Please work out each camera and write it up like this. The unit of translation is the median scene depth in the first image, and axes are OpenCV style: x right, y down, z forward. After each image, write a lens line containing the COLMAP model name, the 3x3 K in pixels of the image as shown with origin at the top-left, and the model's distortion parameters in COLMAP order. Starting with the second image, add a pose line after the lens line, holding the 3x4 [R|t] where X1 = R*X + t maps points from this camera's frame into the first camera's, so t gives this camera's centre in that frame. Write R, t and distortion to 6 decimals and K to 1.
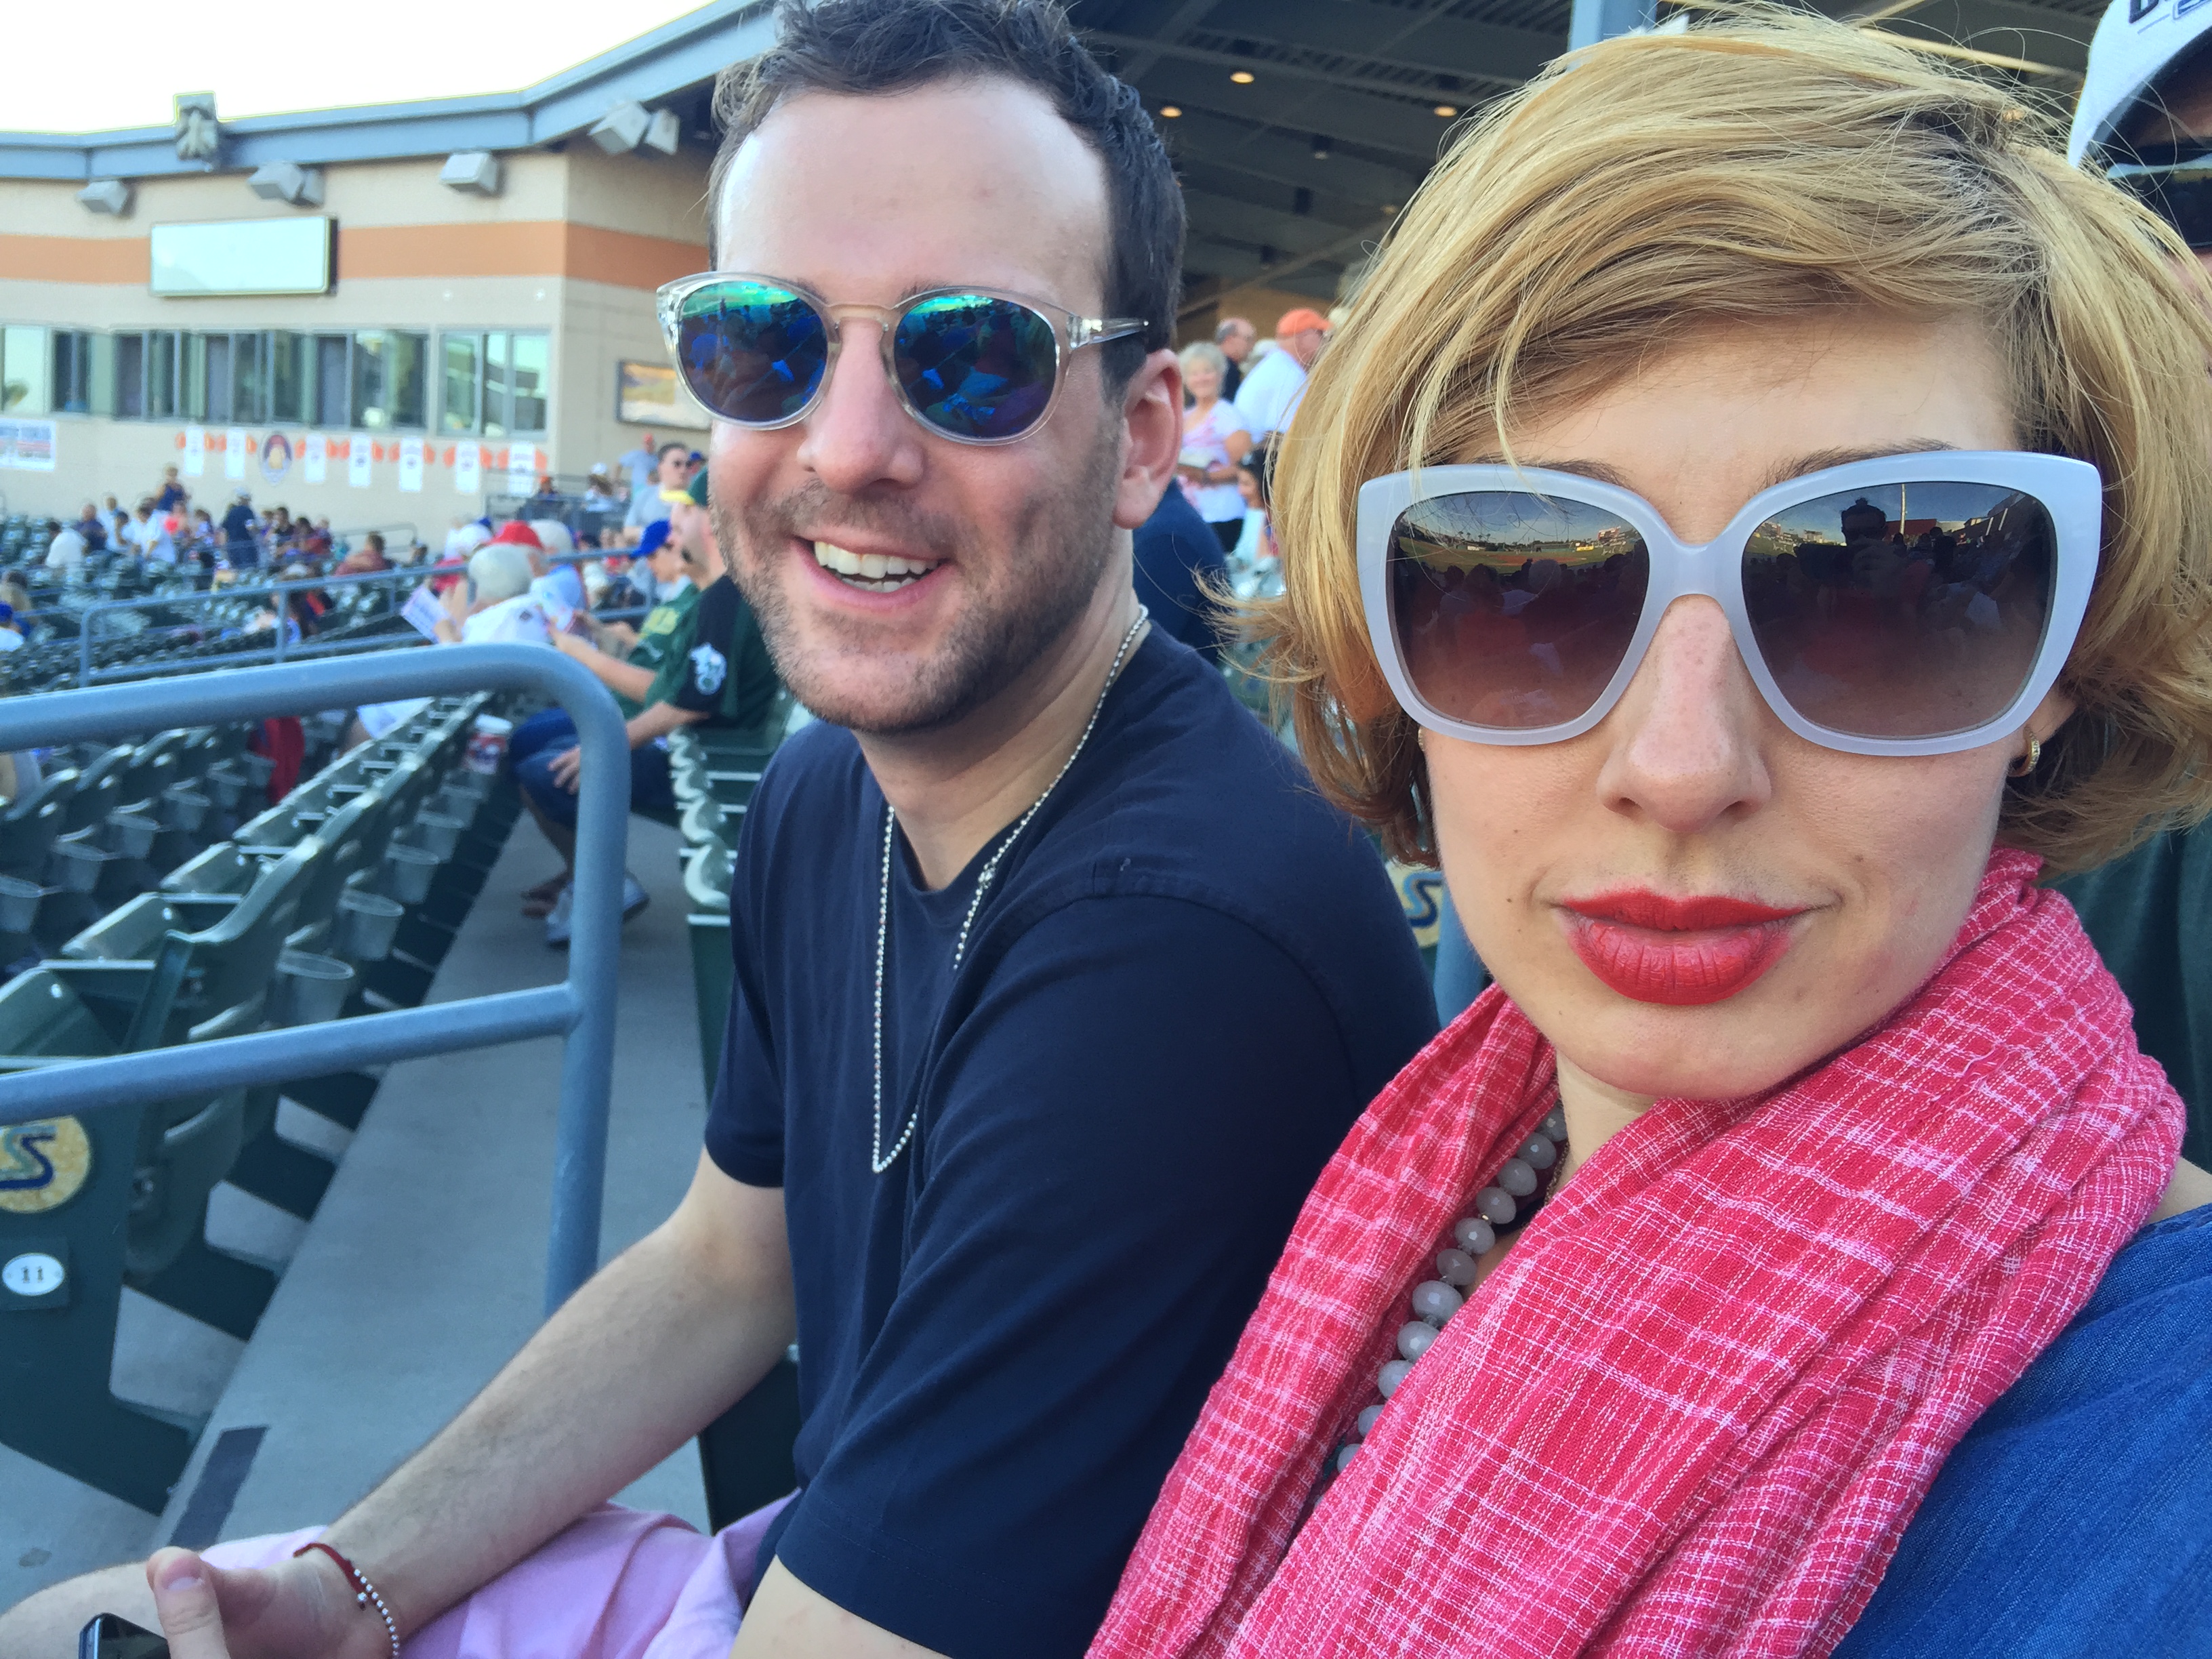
lens RADIAL K [[1908.1, 0, 1103.8], [0, 1908.1, 815.4], [0, 0, 1]] dist [0.080676, -0.144745]
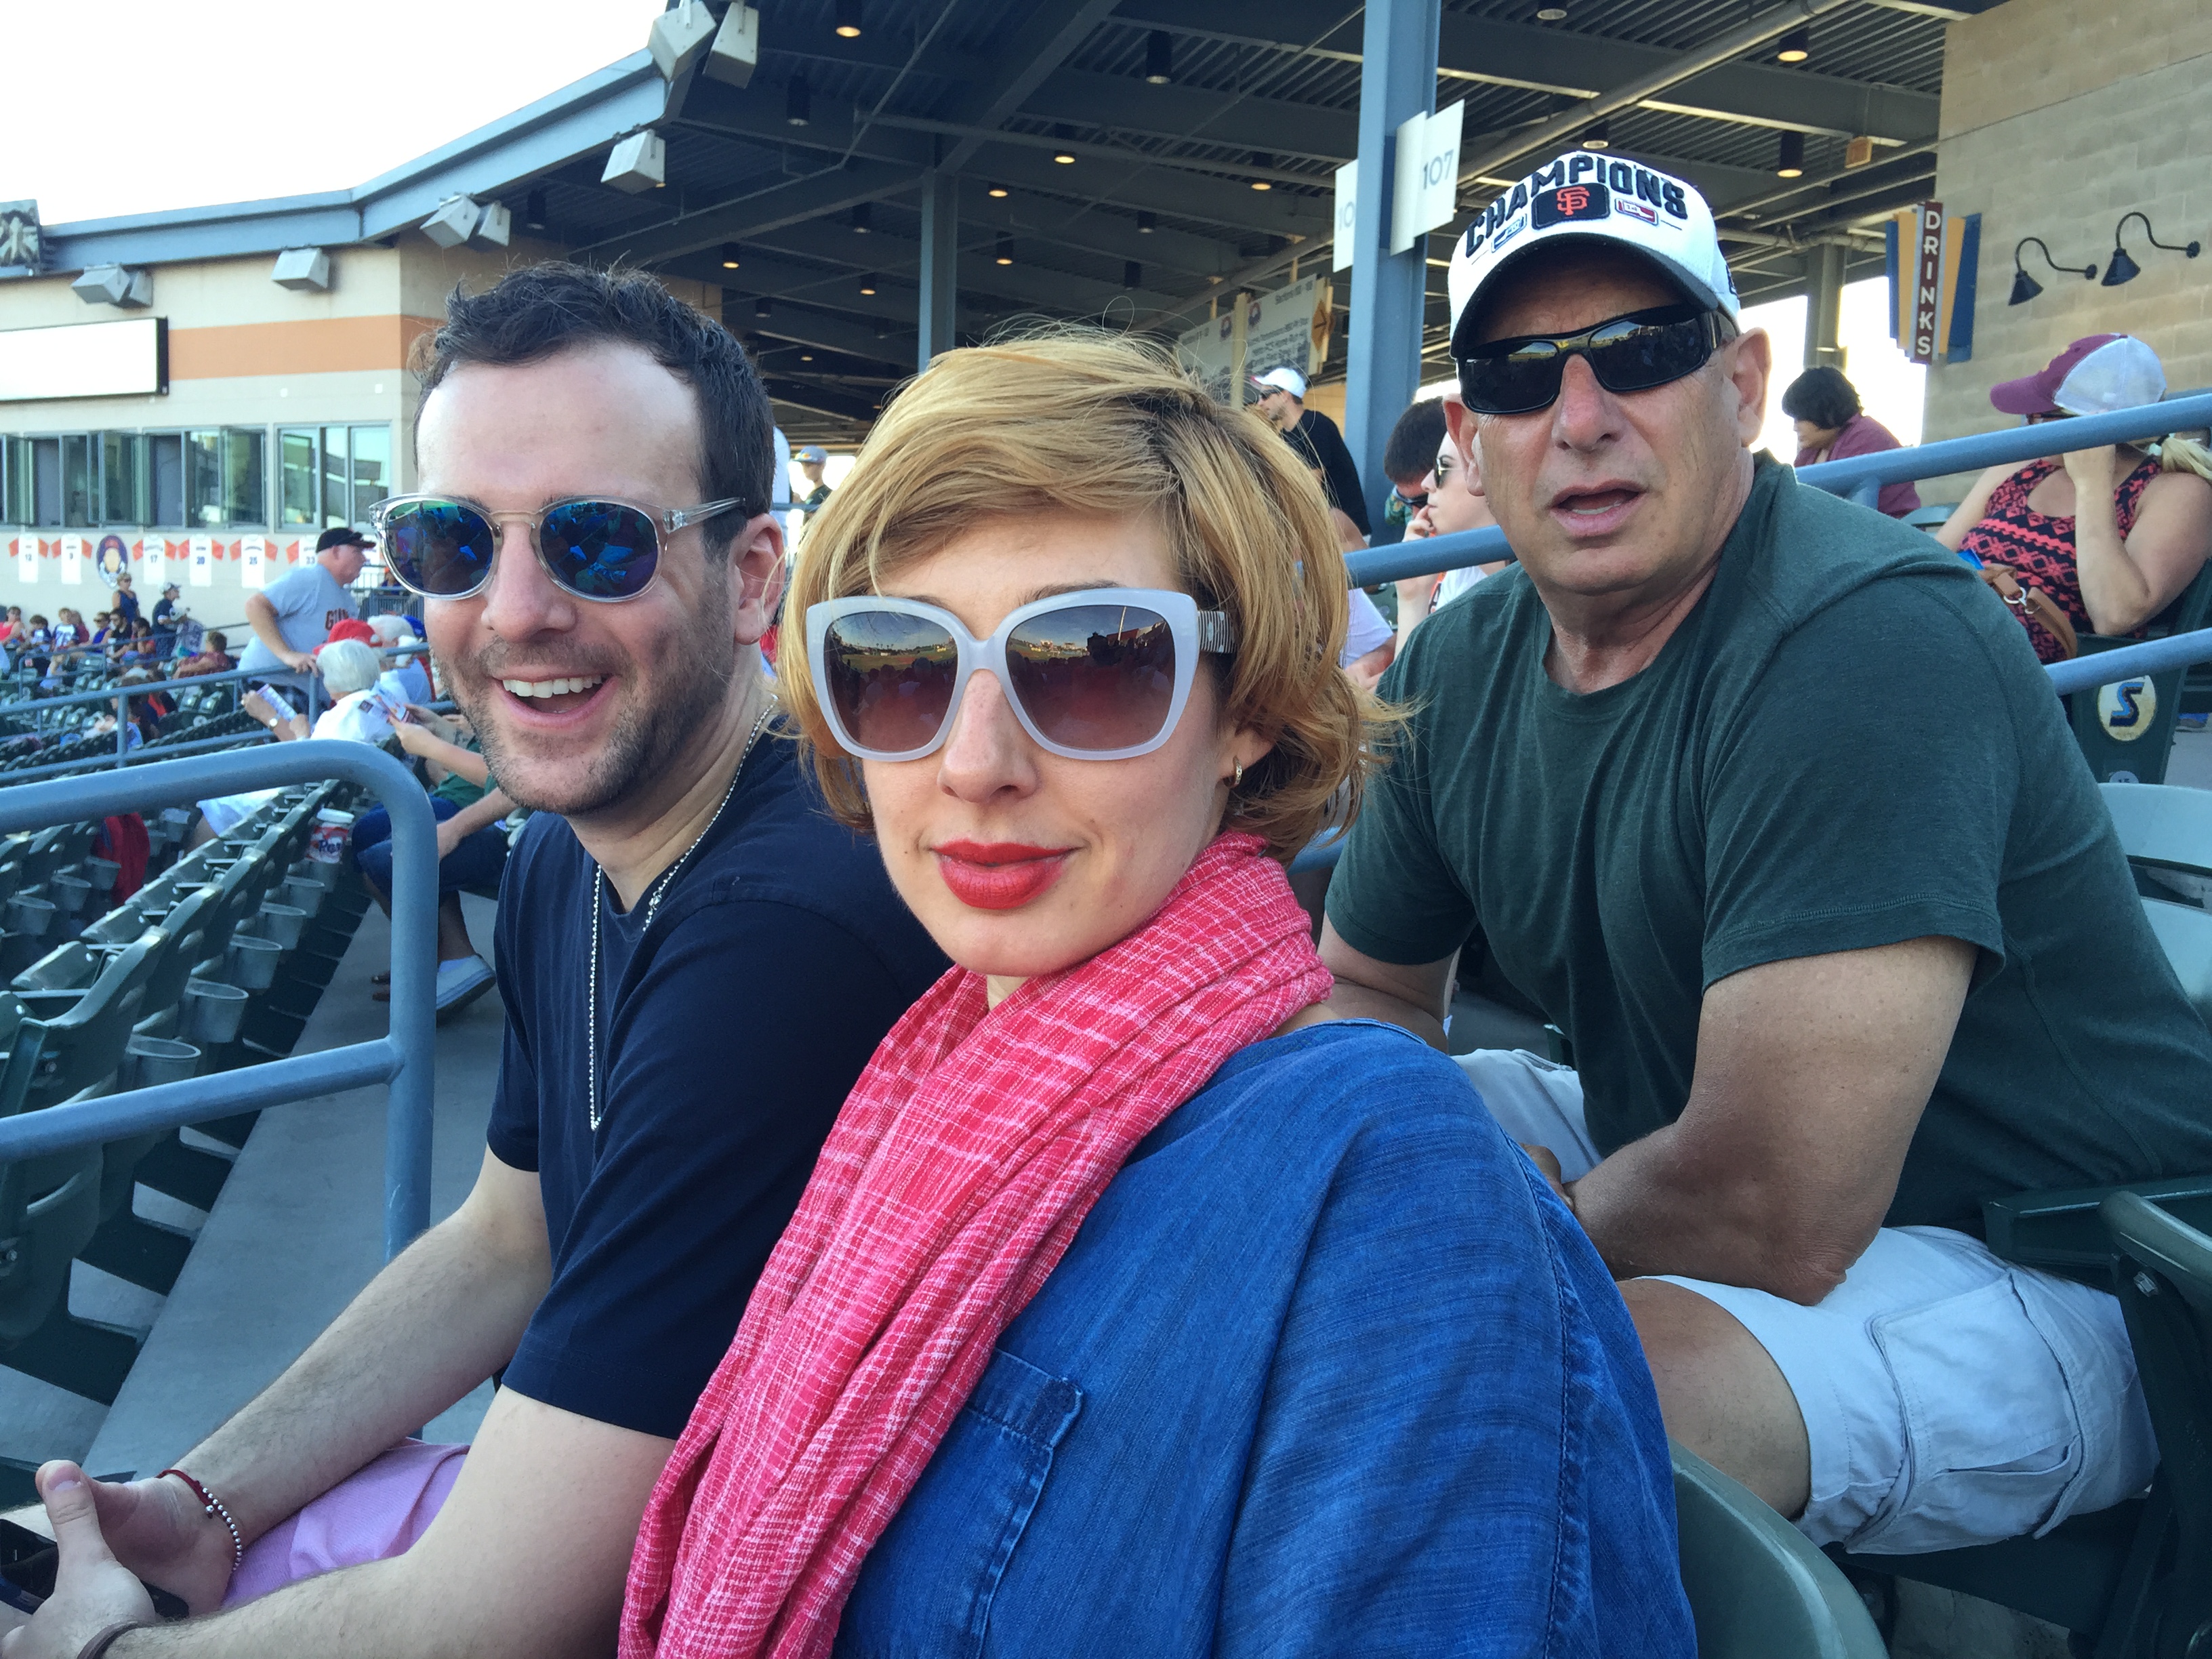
lens RADIAL K [[1880.8, 0, 1106.0], [0, 1880.8, 829.5], [0, 0, 1]] dist [0.060676, -0.107755]
pose [[0.996149, -0.048503, 0.073043, 0.110034], [0.050290, 0.998474, -0.022821, 0.021084], [-0.071825, 0.026407, 0.997068, -0.242908]]
